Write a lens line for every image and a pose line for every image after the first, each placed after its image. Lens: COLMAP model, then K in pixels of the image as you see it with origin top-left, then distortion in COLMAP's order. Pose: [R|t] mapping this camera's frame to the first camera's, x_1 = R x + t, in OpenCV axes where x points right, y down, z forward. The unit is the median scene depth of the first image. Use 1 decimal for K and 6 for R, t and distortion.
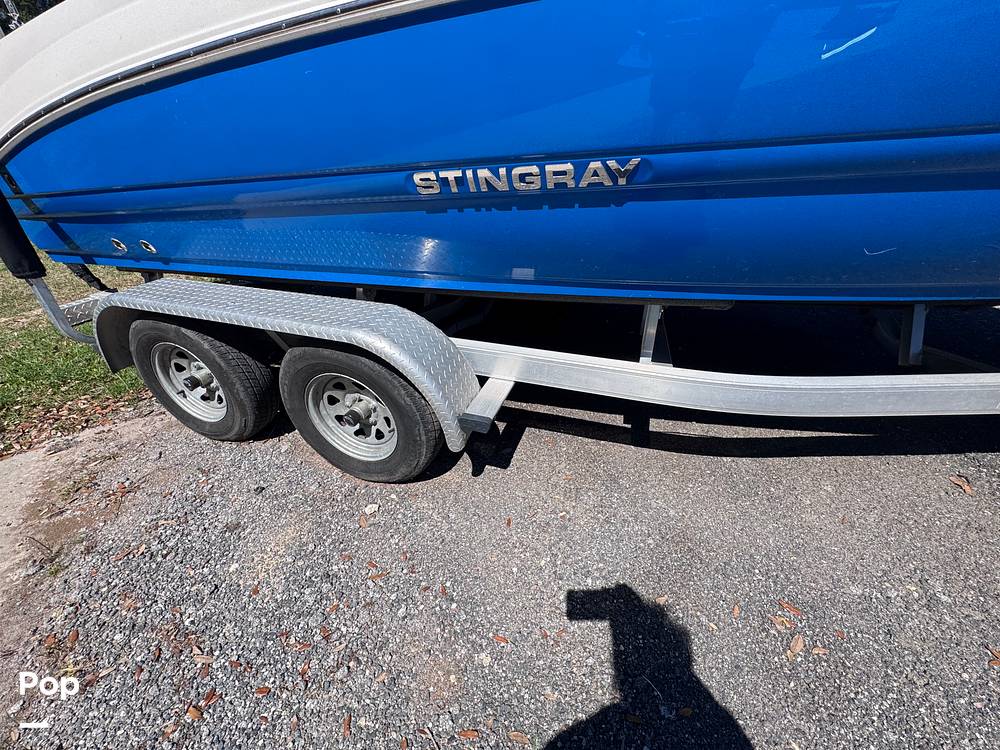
lens RADIAL K [[400.6, 0, 501.5], [0, 400.6, 375.7], [0, 0, 1]] dist [-0.002288, 0.000213]
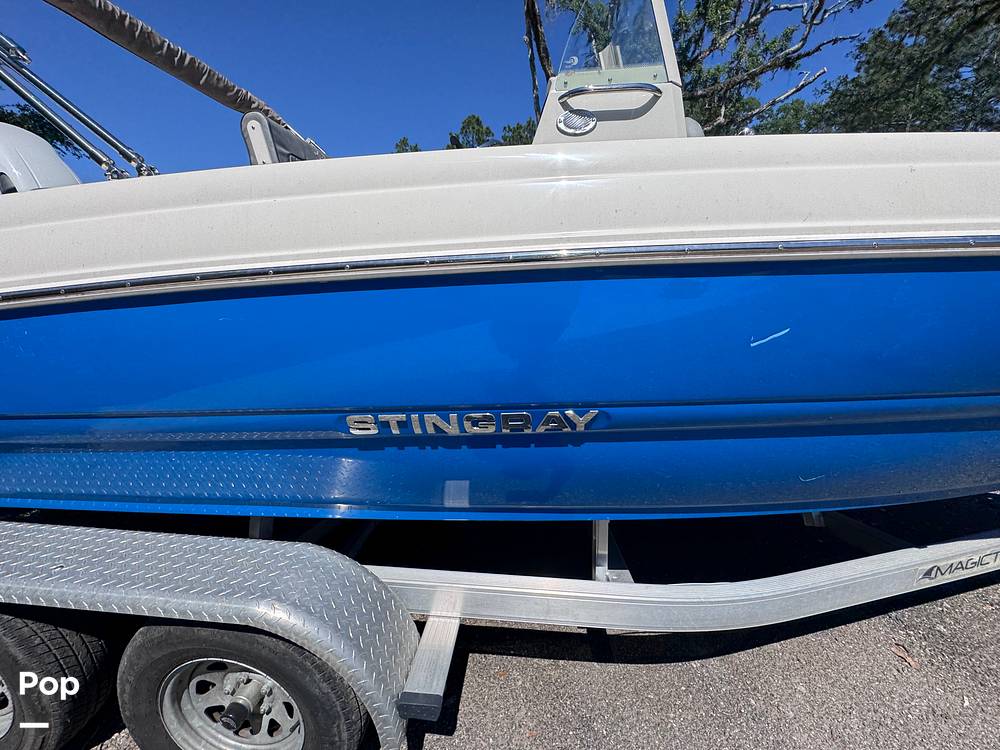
lens RADIAL K [[400.6, 0, 498.6], [0, 400.6, 374.1], [0, 0, 1]] dist [-0.002288, 0.000213]
pose [[0.969213, -0.029122, 0.244495, -0.079994], [0.102304, 0.950841, -0.292293, -0.219989], [-0.223964, 0.308307, 0.924547, 0.066229]]
